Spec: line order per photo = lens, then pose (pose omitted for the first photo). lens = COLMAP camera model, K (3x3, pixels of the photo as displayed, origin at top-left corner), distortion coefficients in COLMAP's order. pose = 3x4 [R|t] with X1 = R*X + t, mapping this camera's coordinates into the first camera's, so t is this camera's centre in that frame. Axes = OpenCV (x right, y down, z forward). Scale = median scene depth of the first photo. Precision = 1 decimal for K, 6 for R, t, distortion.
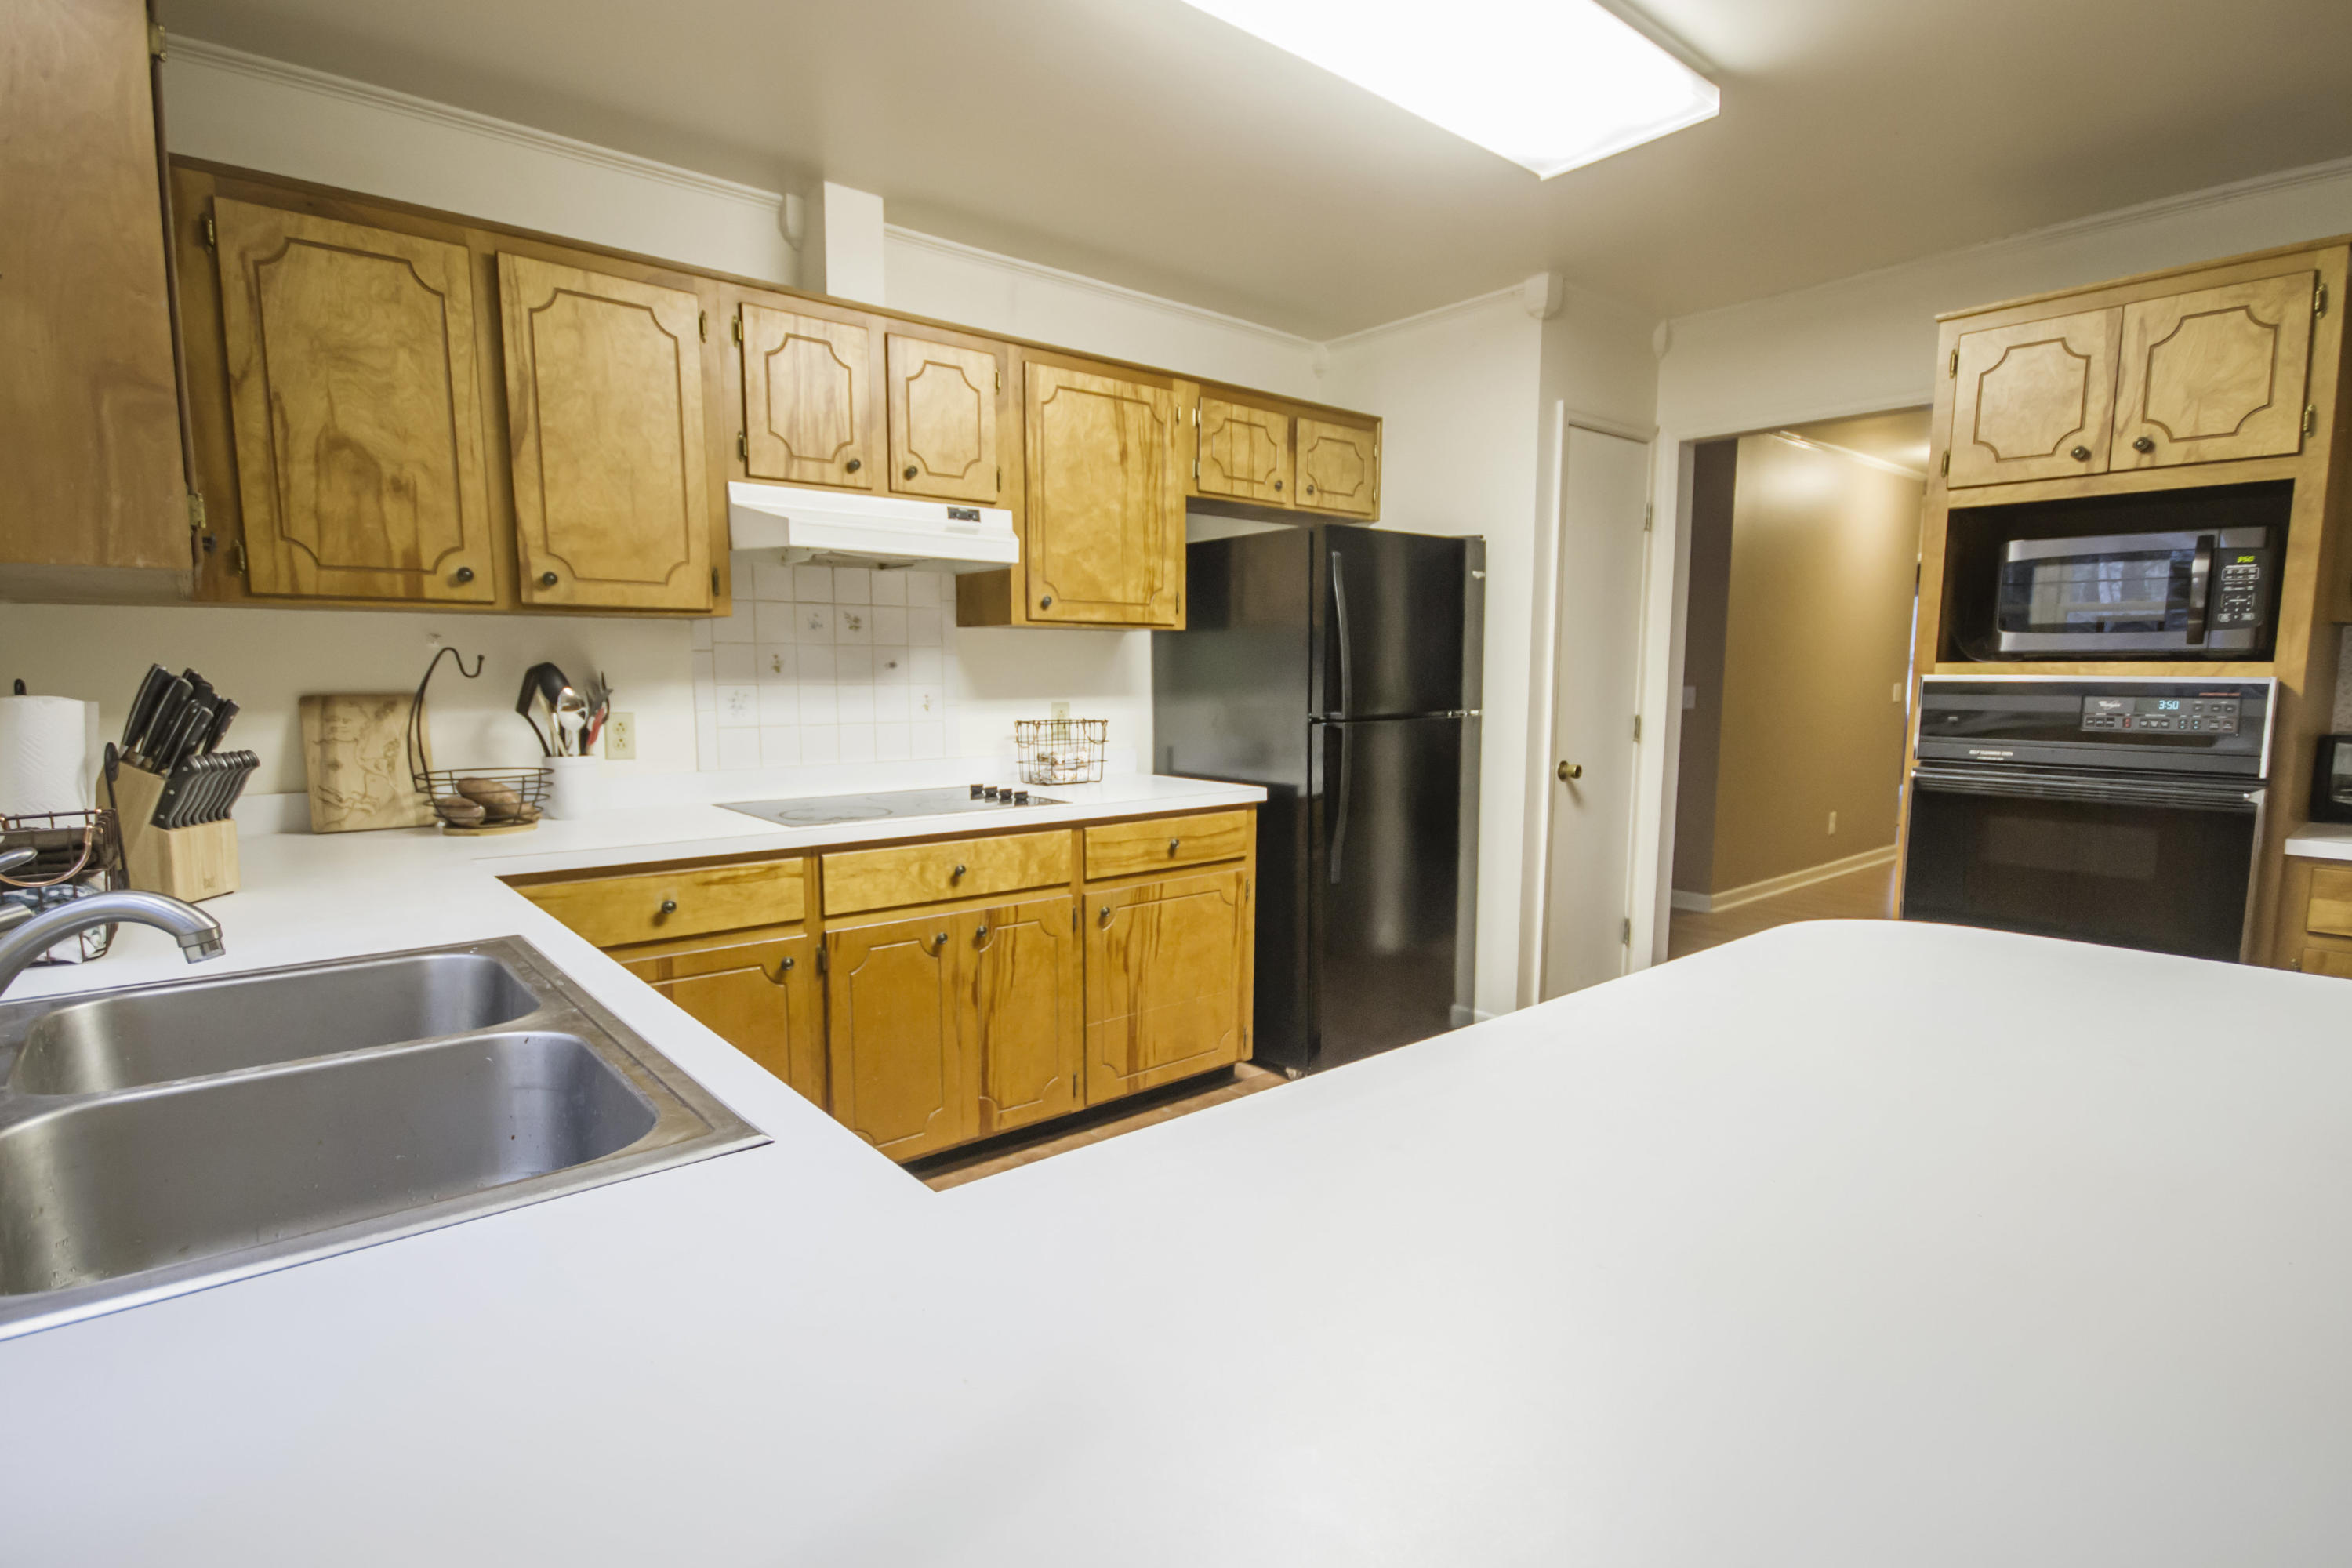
lens RADIAL K [[1160.5, 0, 1178.1], [0, 1160.5, 808.3], [0, 0, 1]] dist [0.003712, 0.000302]
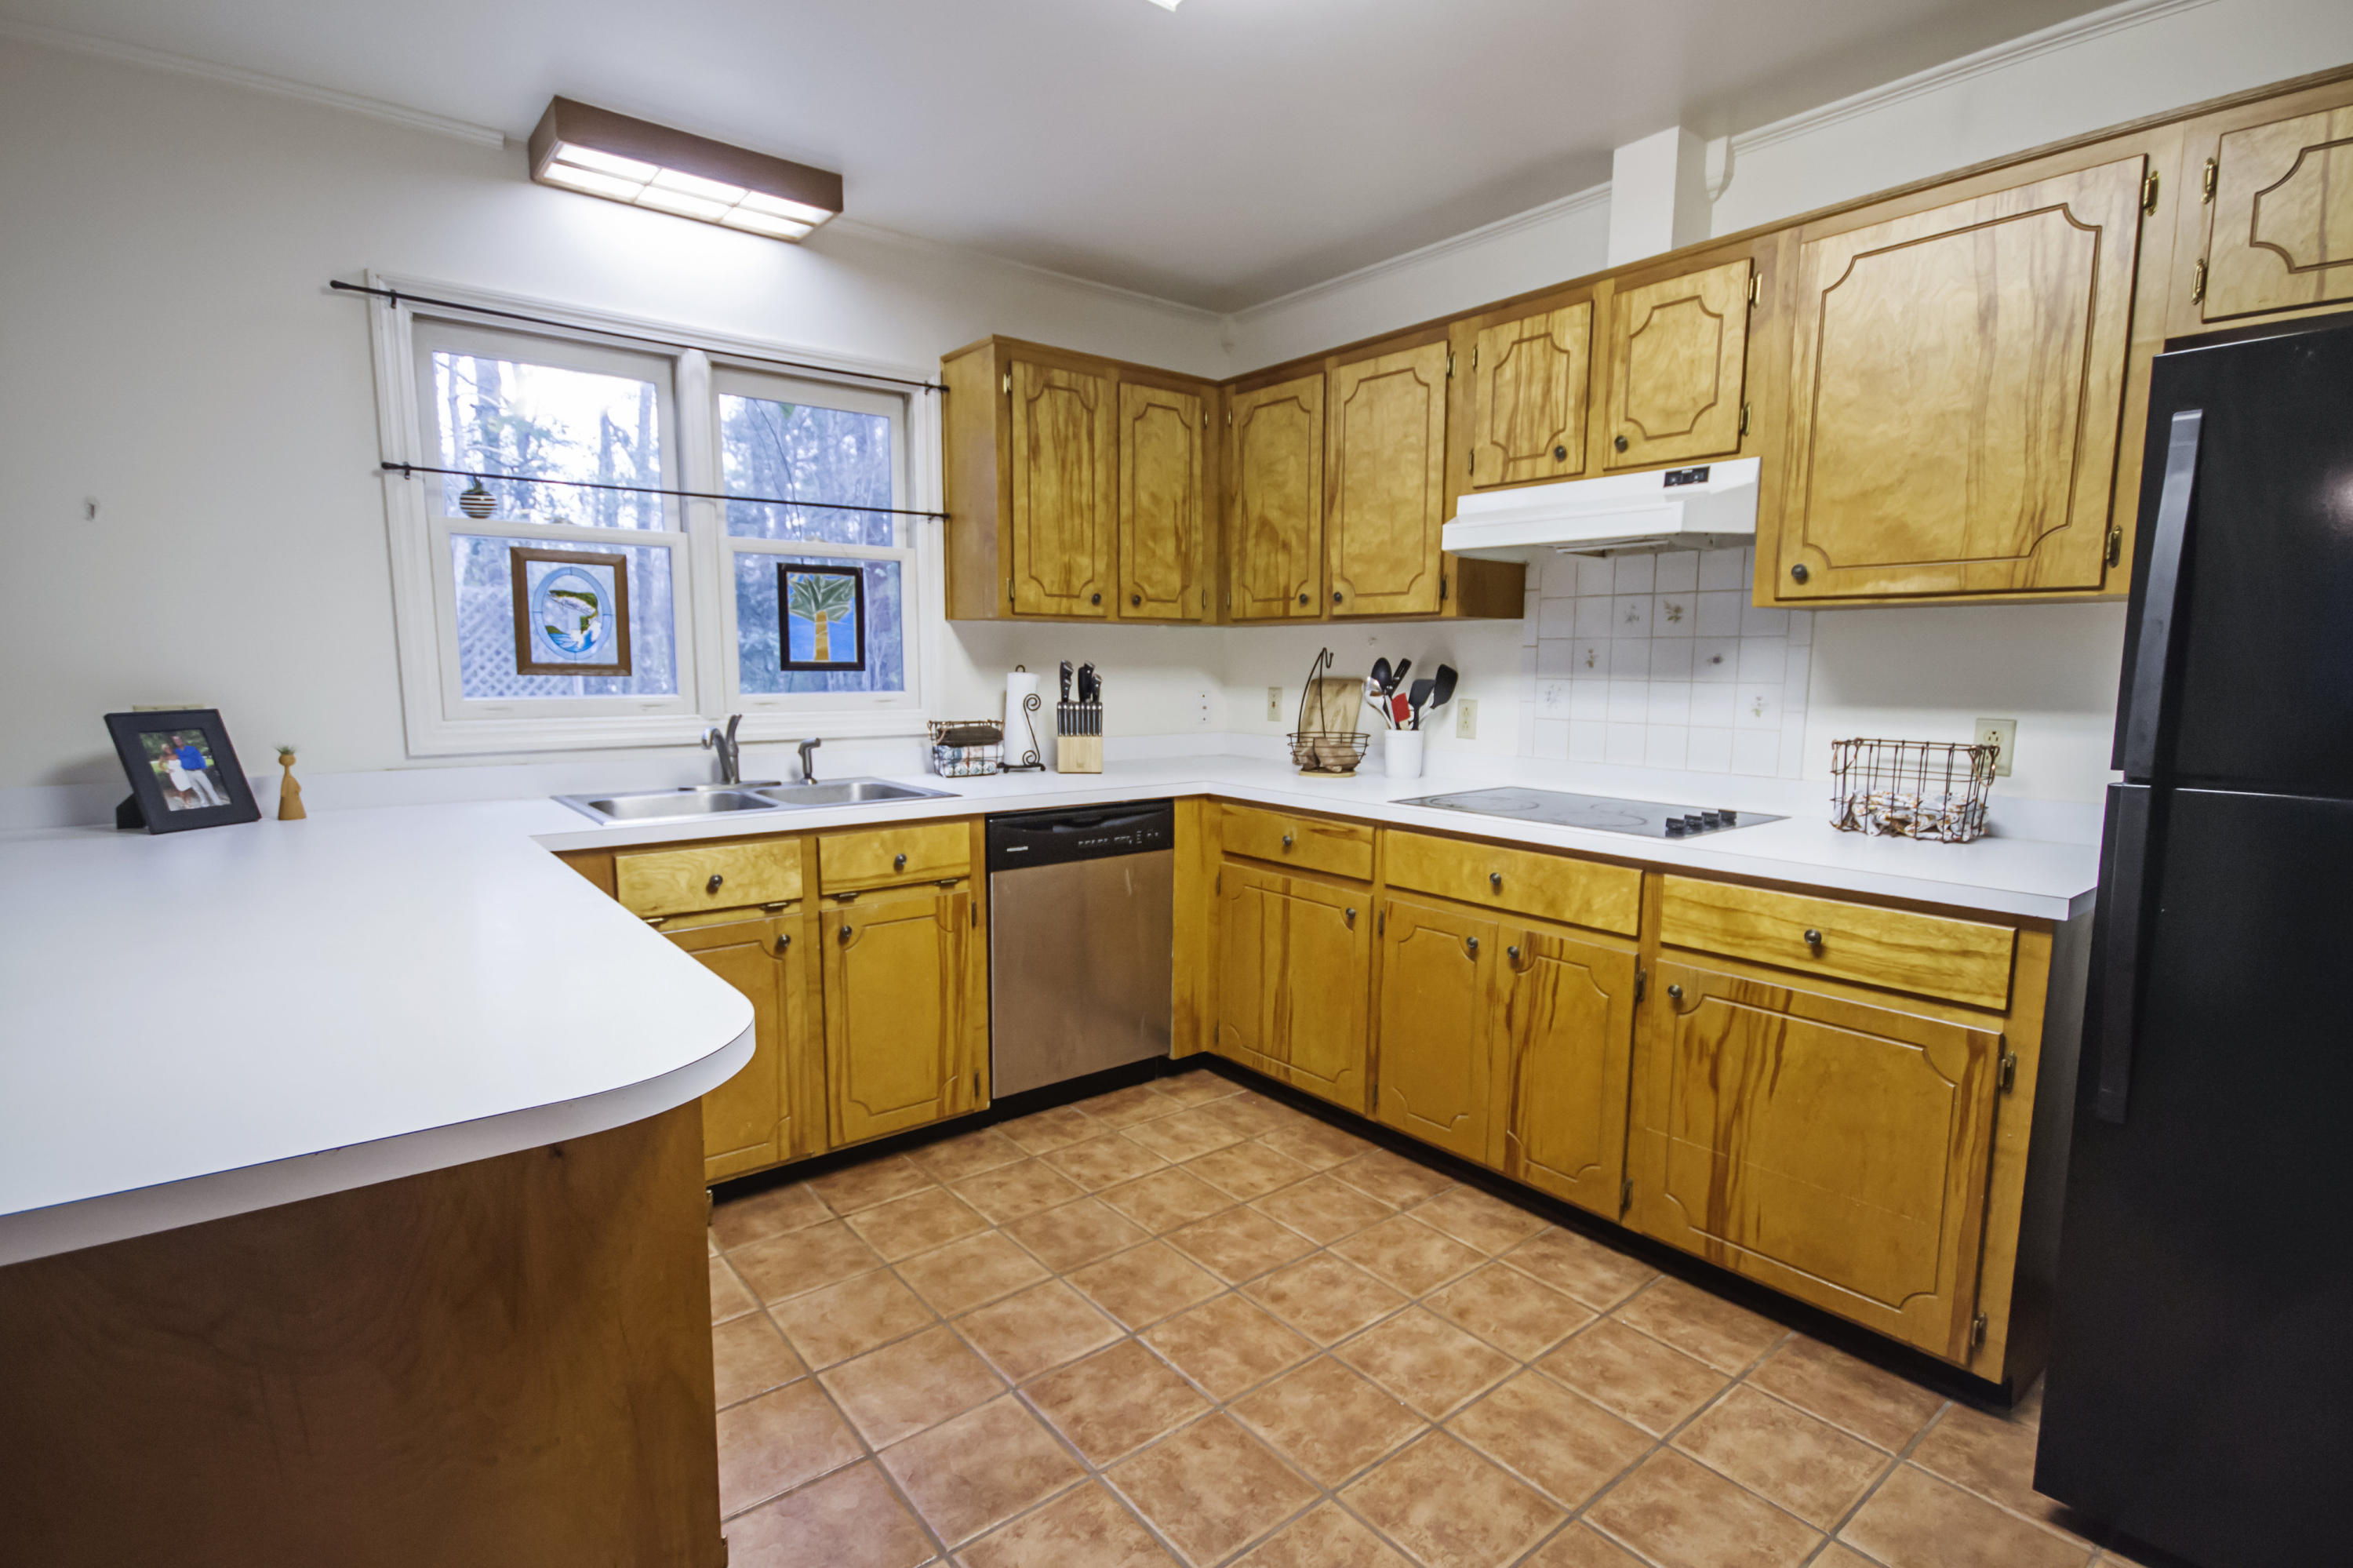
lens RADIAL K [[1125.1, 0, 1175.1], [0, 1125.1, 809.9], [0, 0, 1]] dist [-0.000401, -0.000513]
pose [[-0.029974, 0.130397, -0.991009, 0.690141], [-0.124532, 0.983242, 0.133142, -0.086758], [0.991763, 0.127403, -0.013233, 0.723077]]
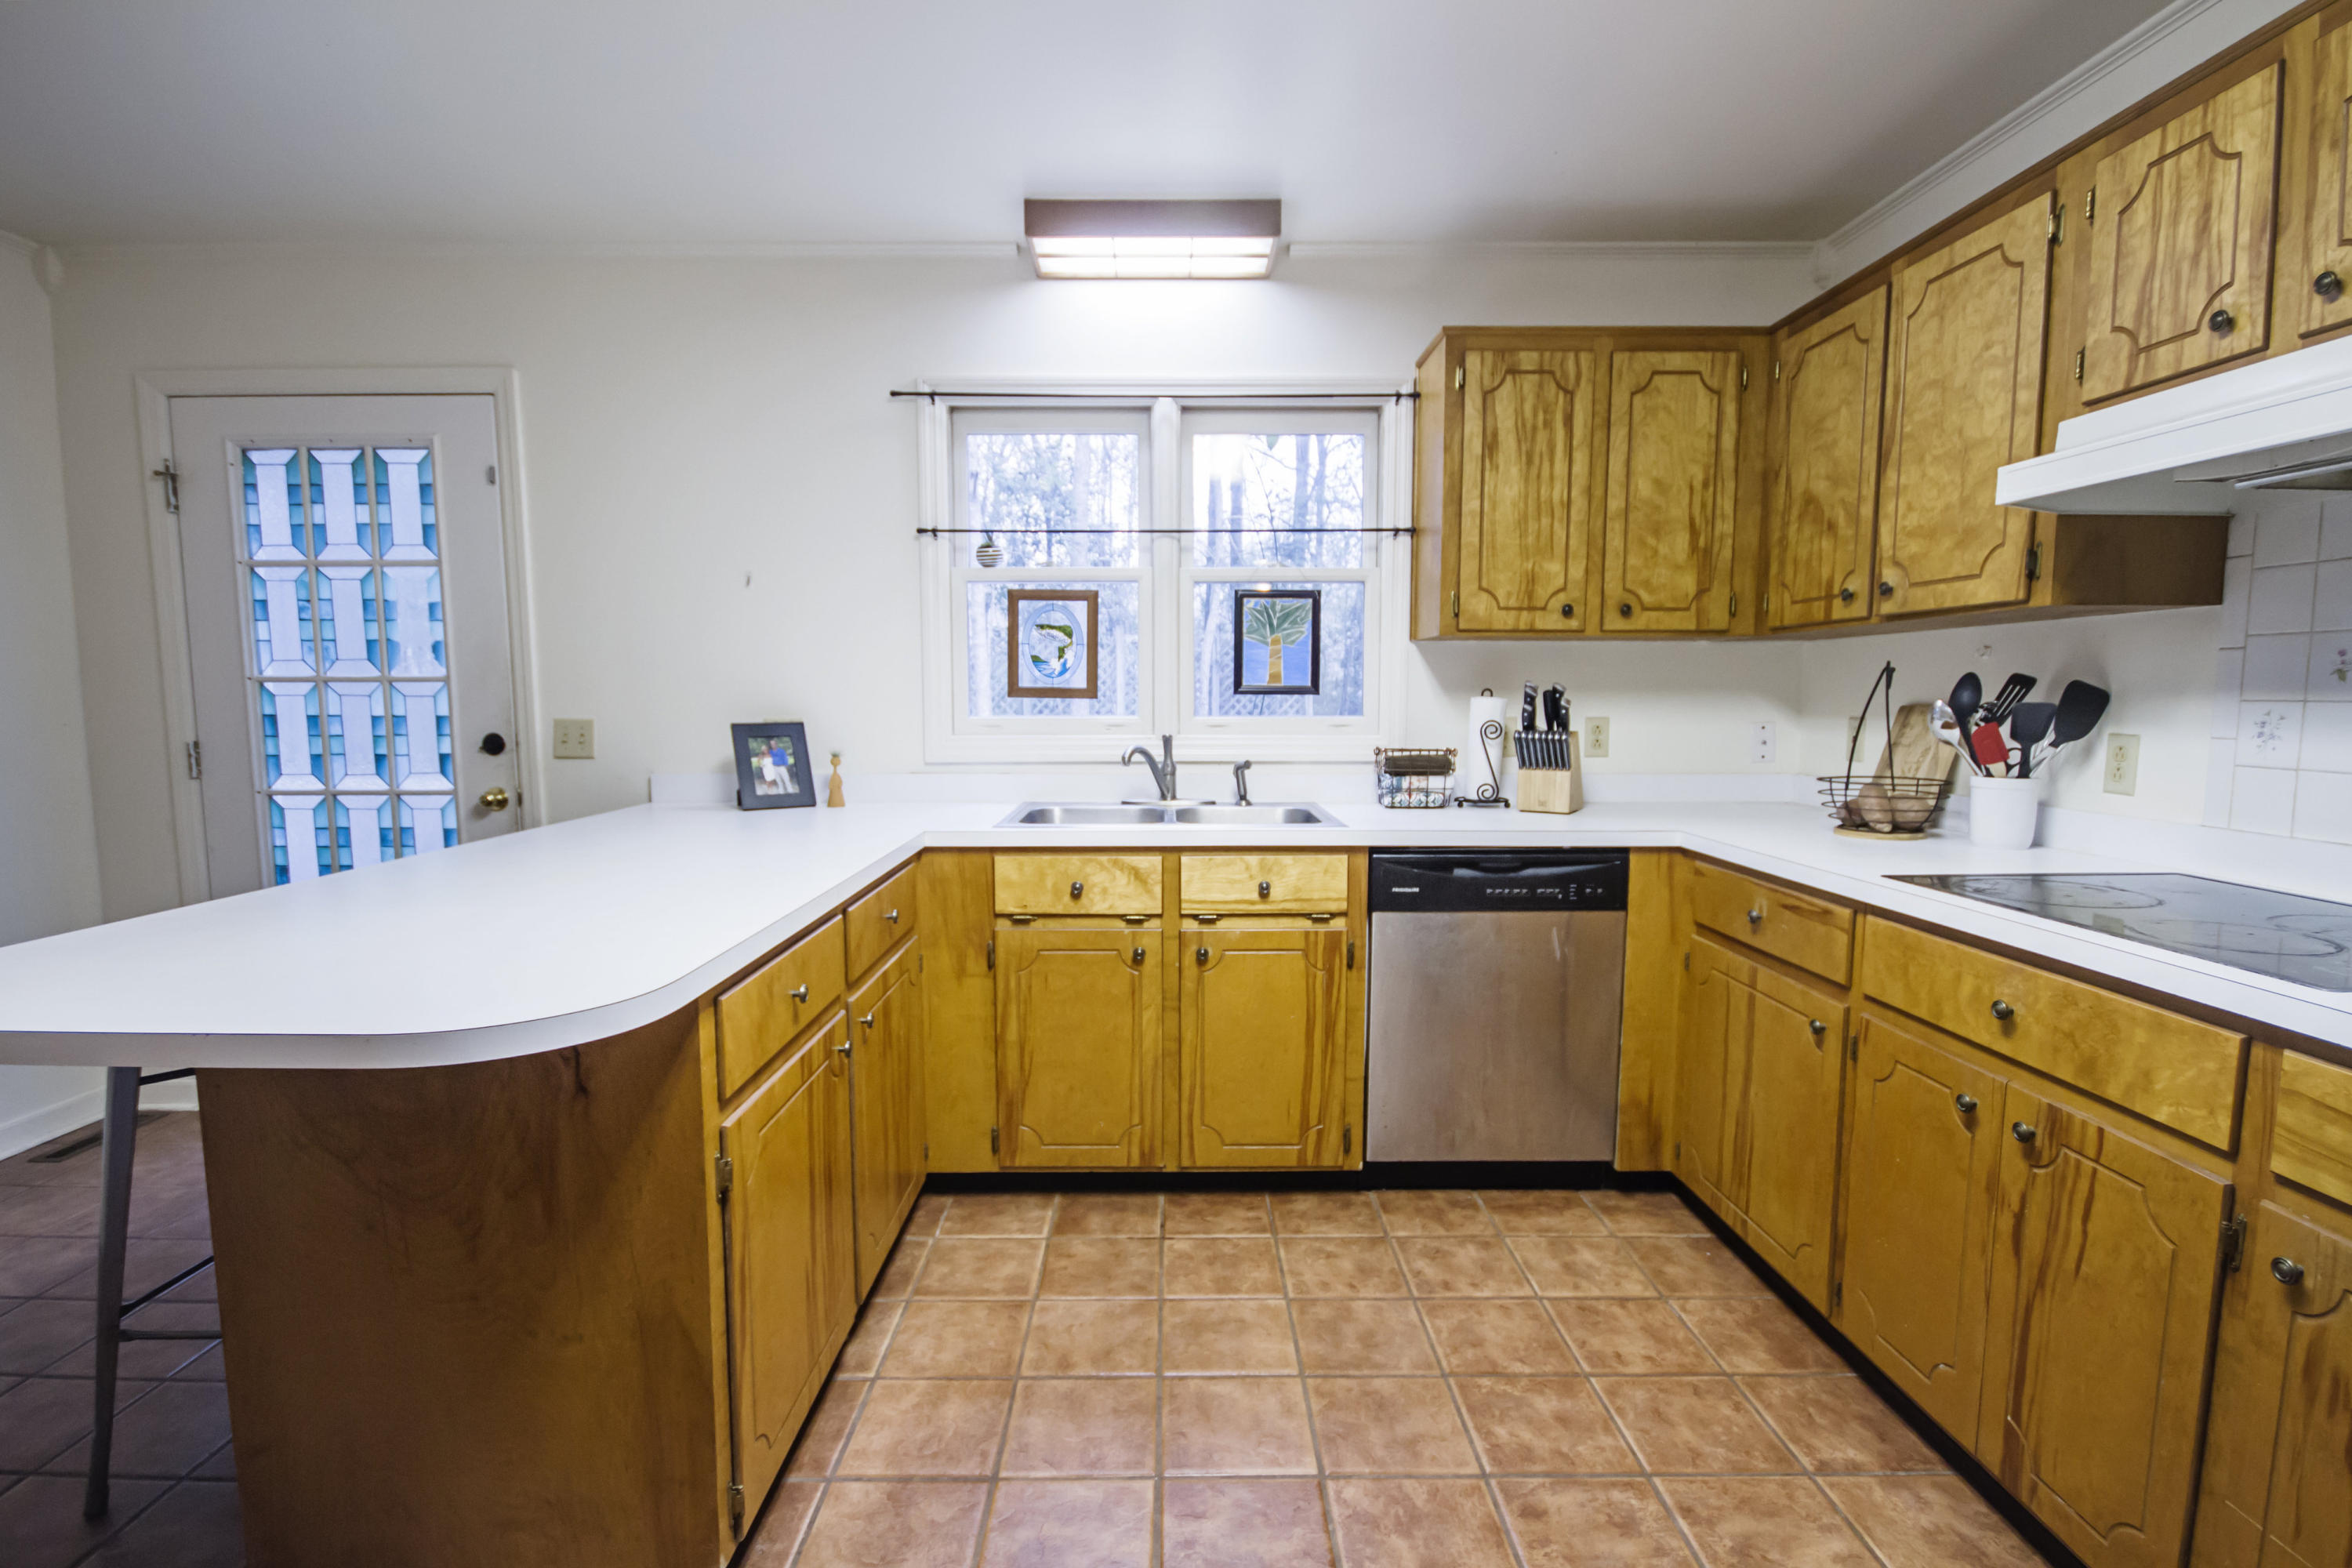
lens RADIAL K [[1104.8, 0, 1179.0], [0, 1104.8, 809.9], [0, 0, 1]] dist [-0.000532, -0.000405]
pose [[-0.640249, 0.077690, -0.764229, 0.489962], [-0.092617, 0.979808, 0.177197, -0.104375], [0.762564, 0.184231, -0.620125, 0.976915]]
